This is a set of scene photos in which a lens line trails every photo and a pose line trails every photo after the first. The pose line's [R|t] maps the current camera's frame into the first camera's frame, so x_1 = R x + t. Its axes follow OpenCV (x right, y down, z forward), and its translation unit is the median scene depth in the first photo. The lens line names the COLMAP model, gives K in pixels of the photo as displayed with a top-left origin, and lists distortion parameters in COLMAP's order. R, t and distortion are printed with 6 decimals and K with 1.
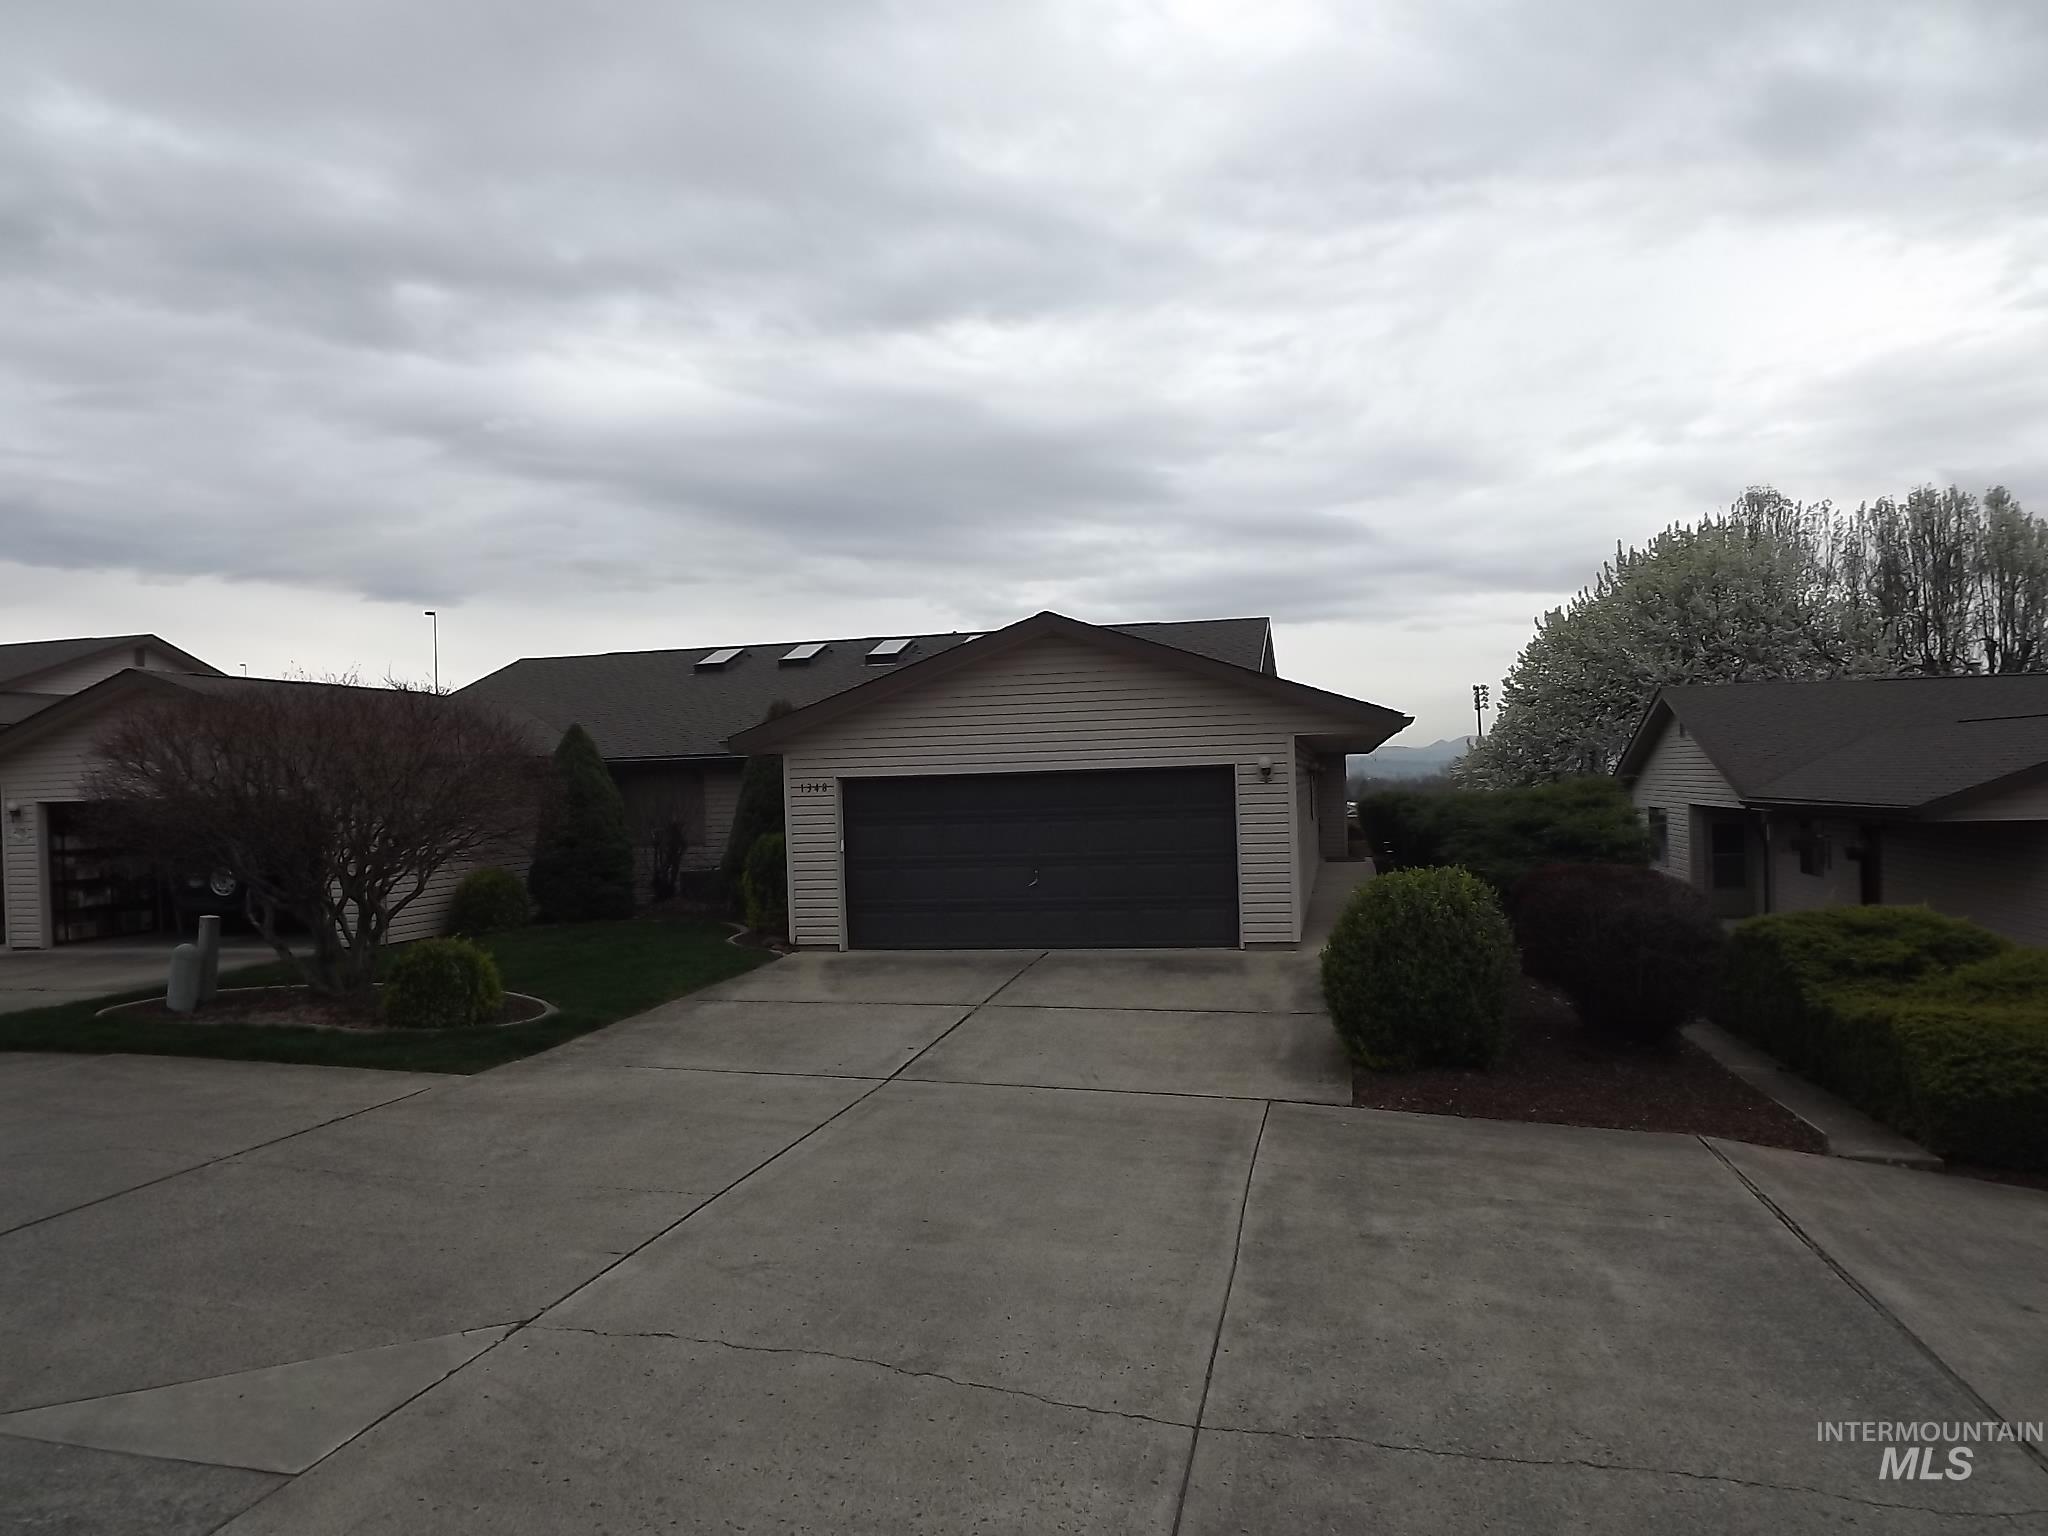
lens RADIAL K [[1476.7, 0, 1024.0], [0, 1476.7, 768.0], [0, 0, 1]] dist [-0.085800, 0.002418]
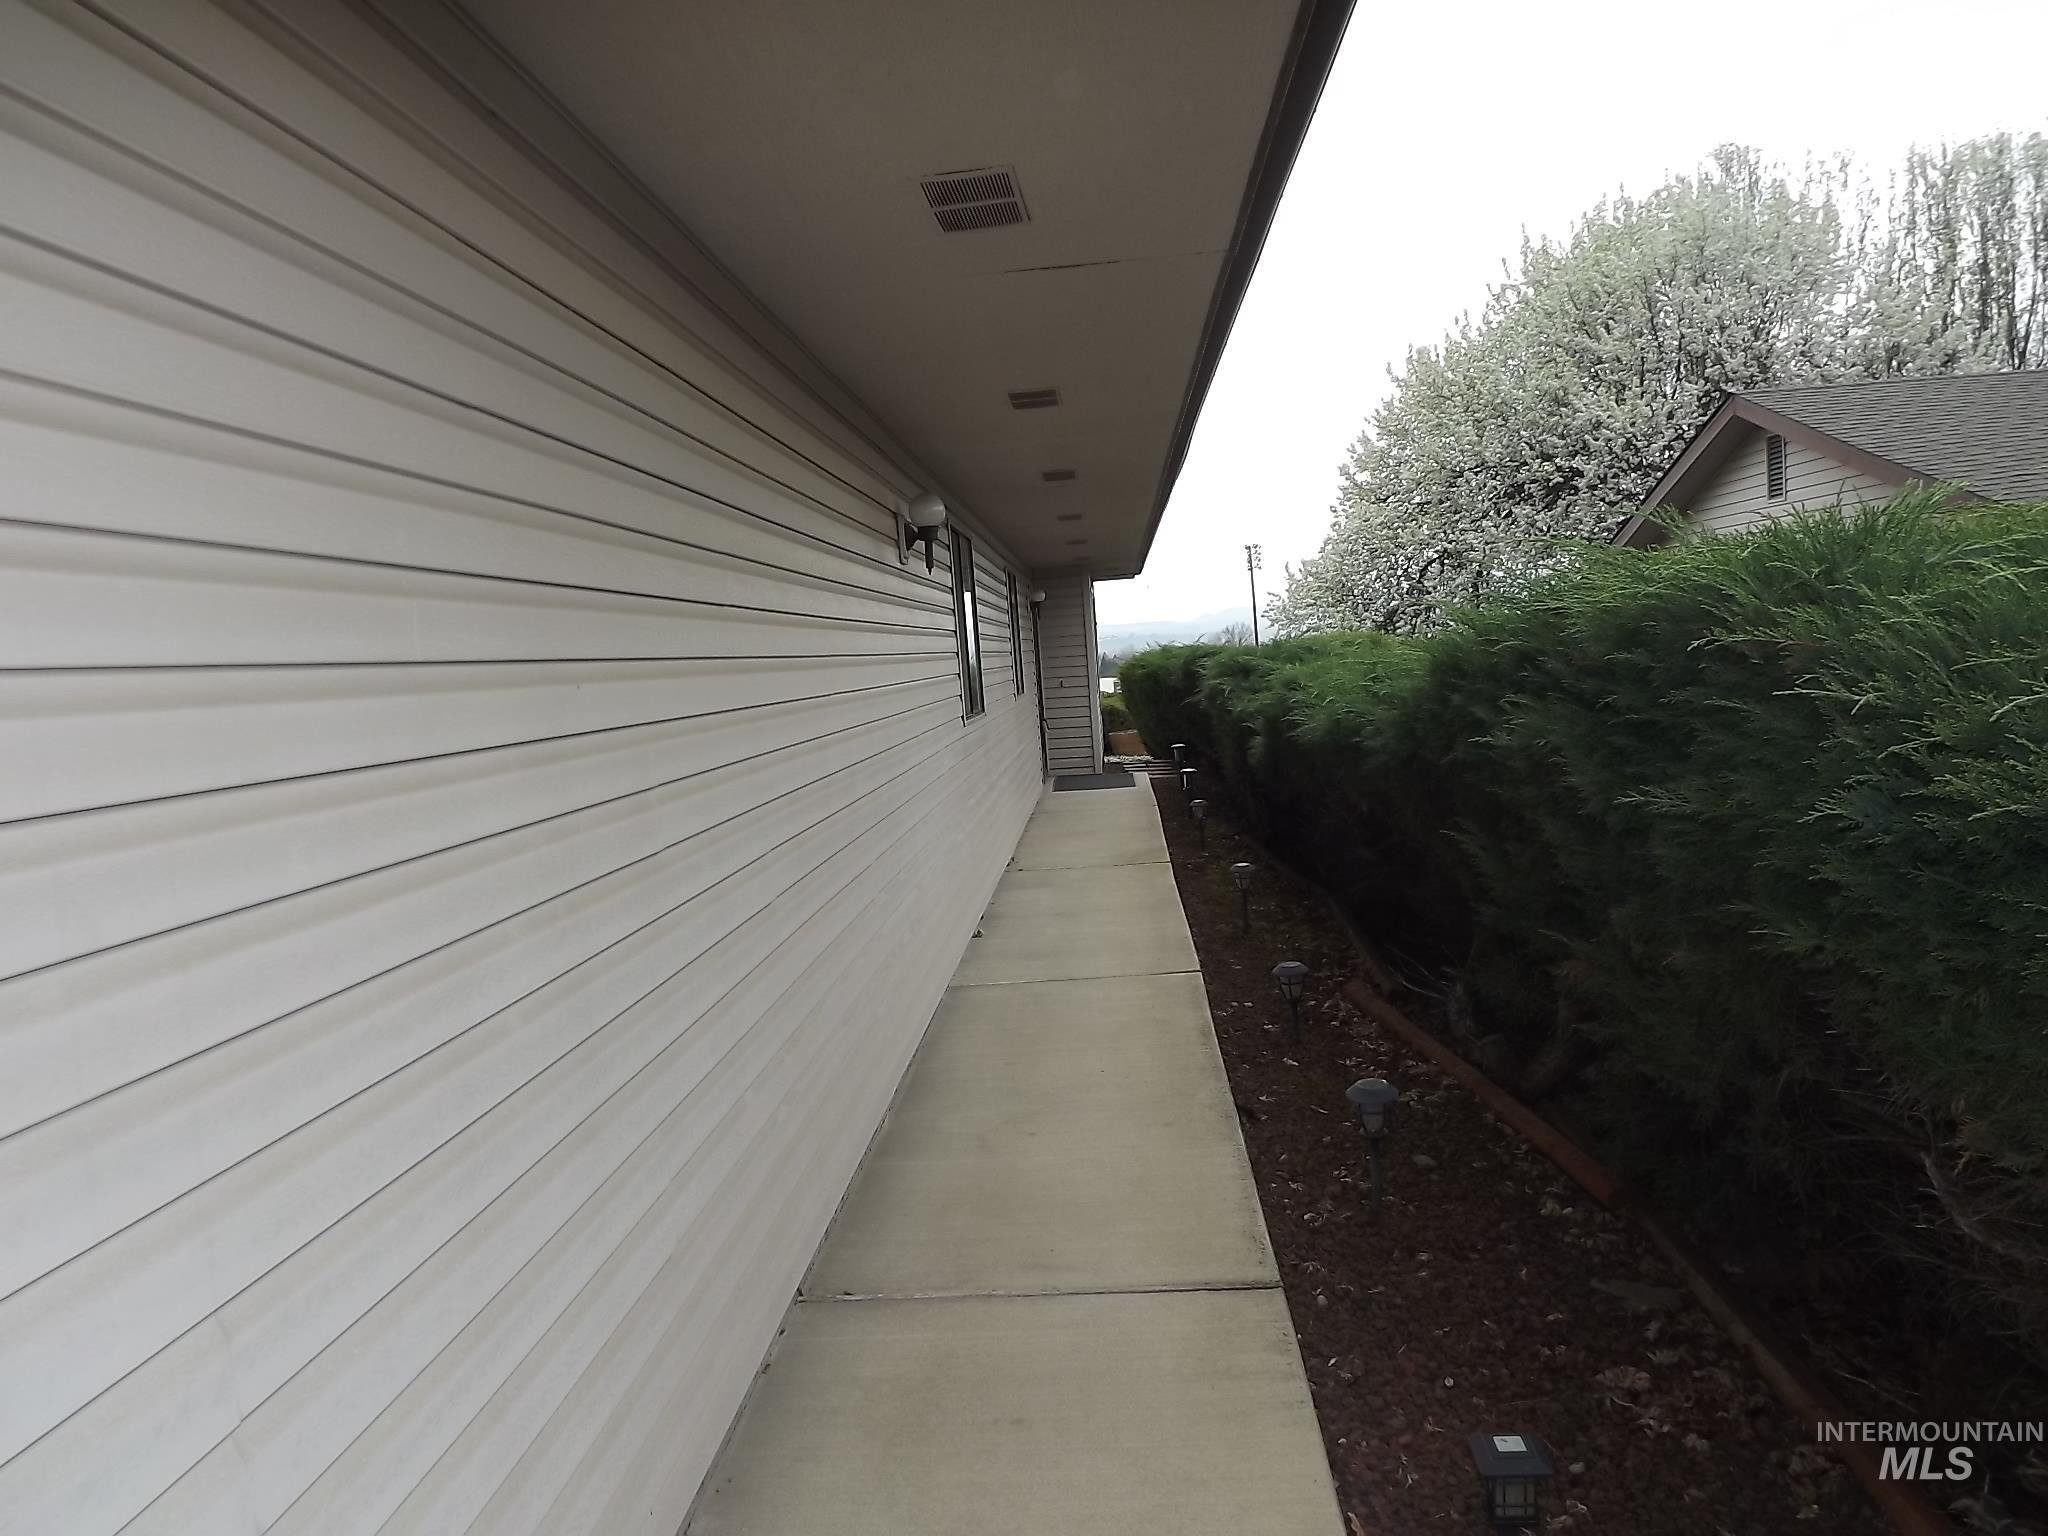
lens RADIAL K [[1487.3, 0, 1024.0], [0, 1487.3, 768.0], [0, 0, 1]] dist [-0.056067, 0.003224]
pose [[0.986996, -0.054225, 0.151324, 0.183923], [0.042598, 0.995960, 0.079051, 0.028726], [-0.155000, -0.071577, 0.985318, 0.795265]]
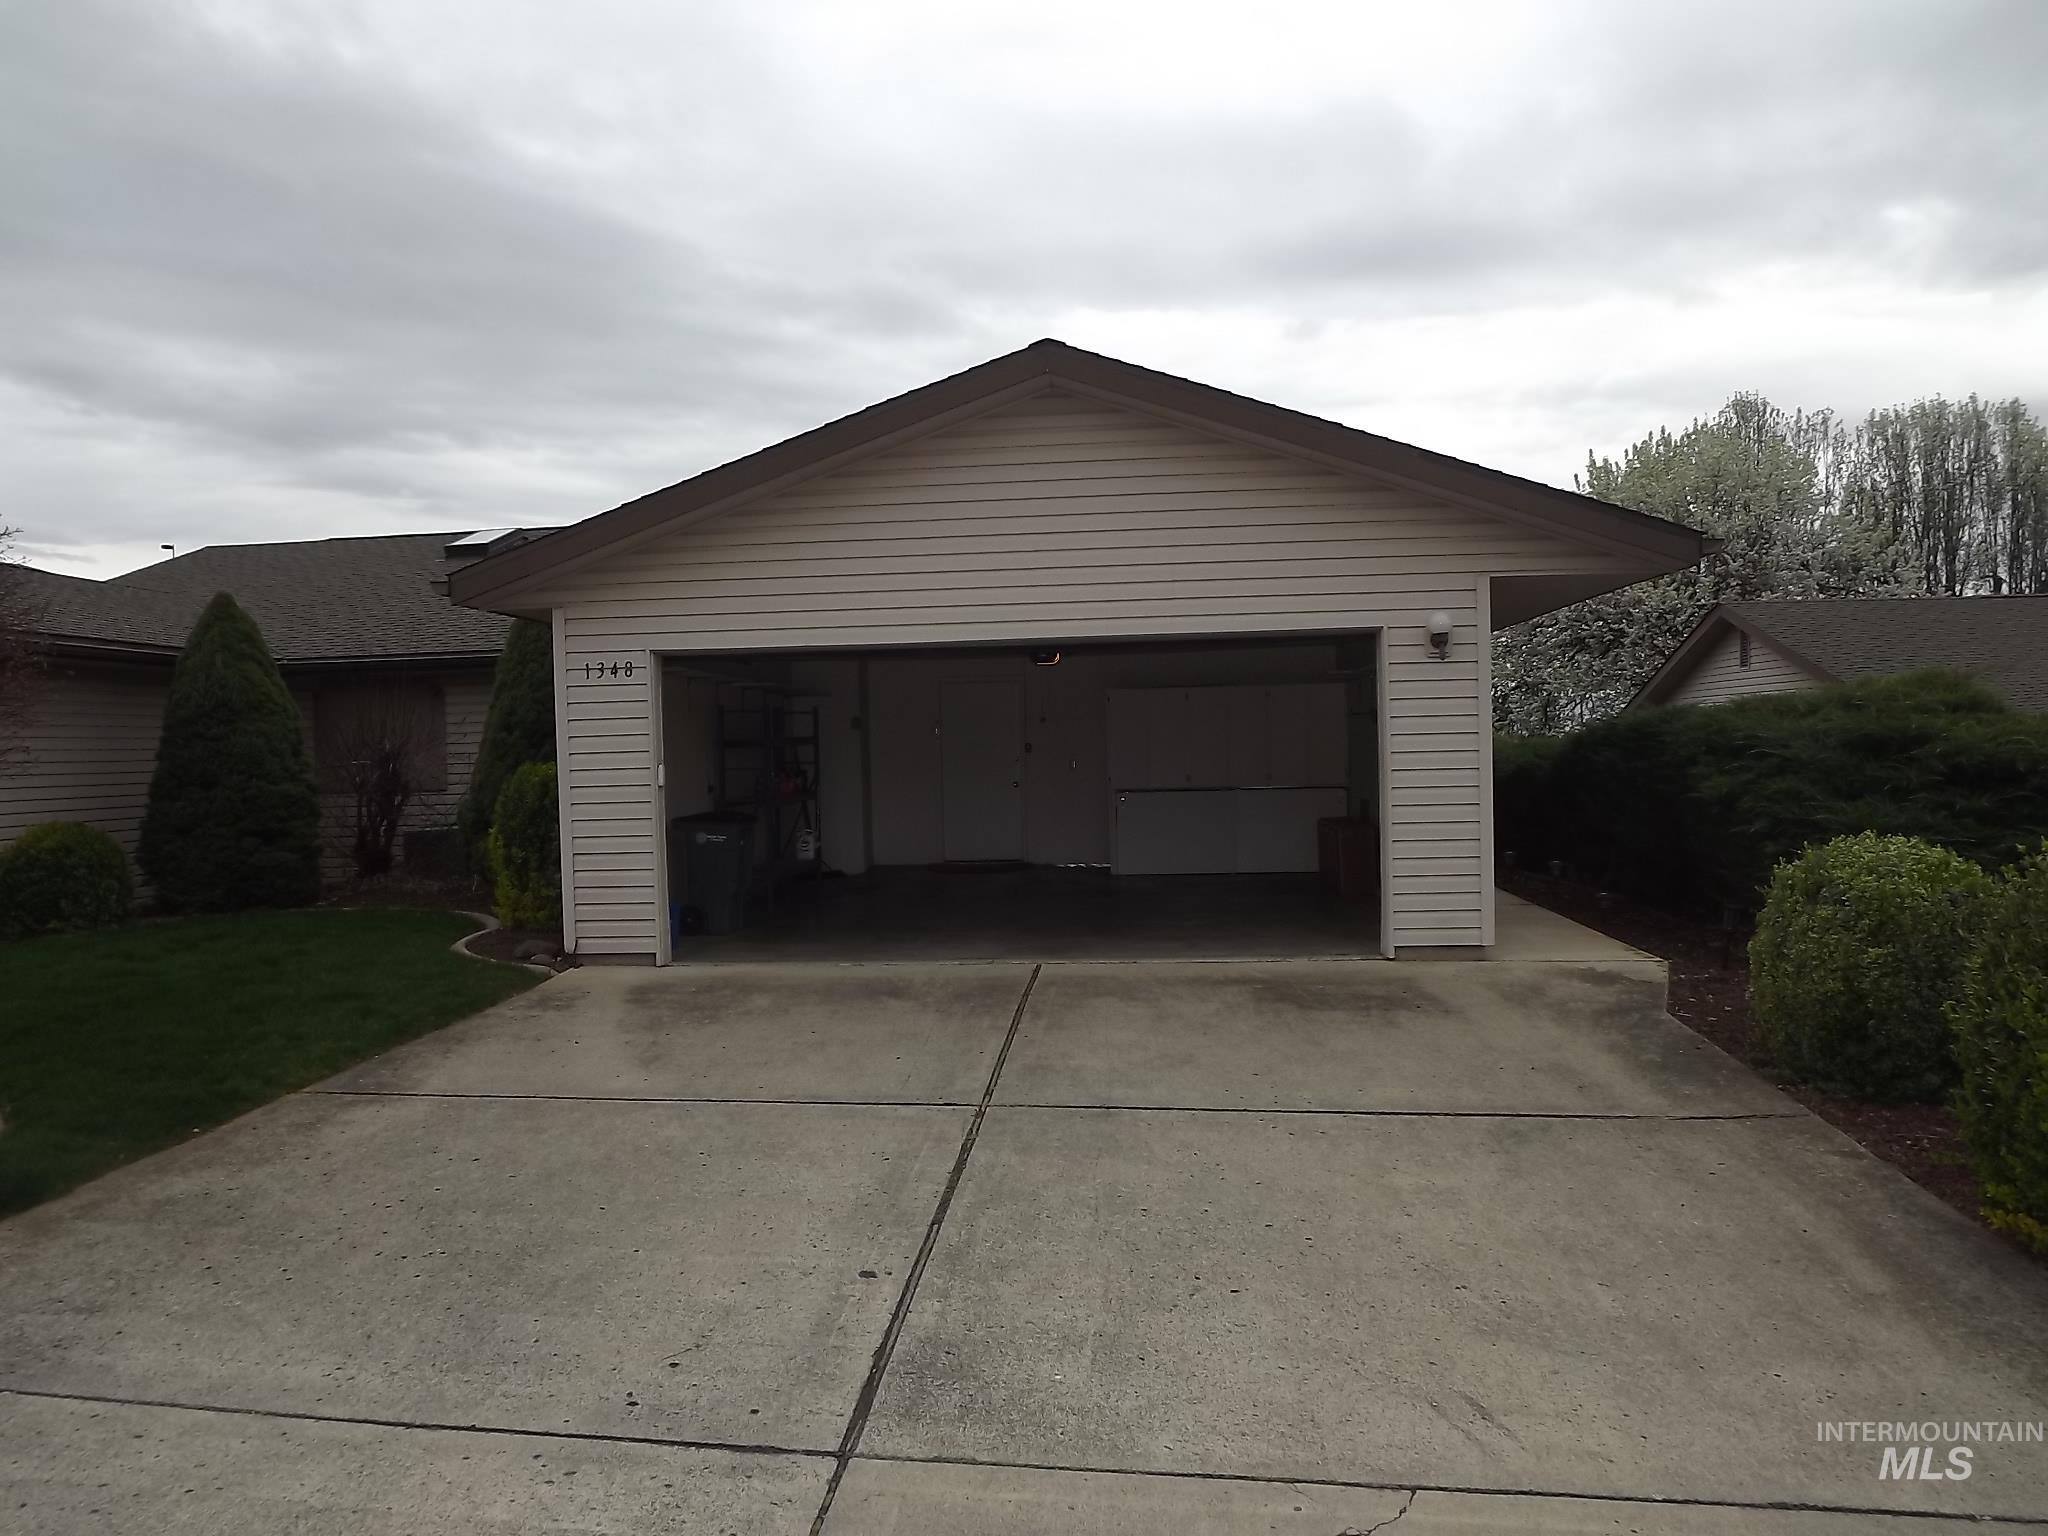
lens RADIAL K [[1482.5, 0, 1026.3], [0, 1482.5, 784.5], [0, 0, 1]] dist [-0.065091, 0.012119]
pose [[0.991899, 0.003642, 0.126977, -0.049841], [-0.007267, 0.999579, 0.028095, 0.034114], [-0.126821, -0.028790, 0.991508, 0.374029]]
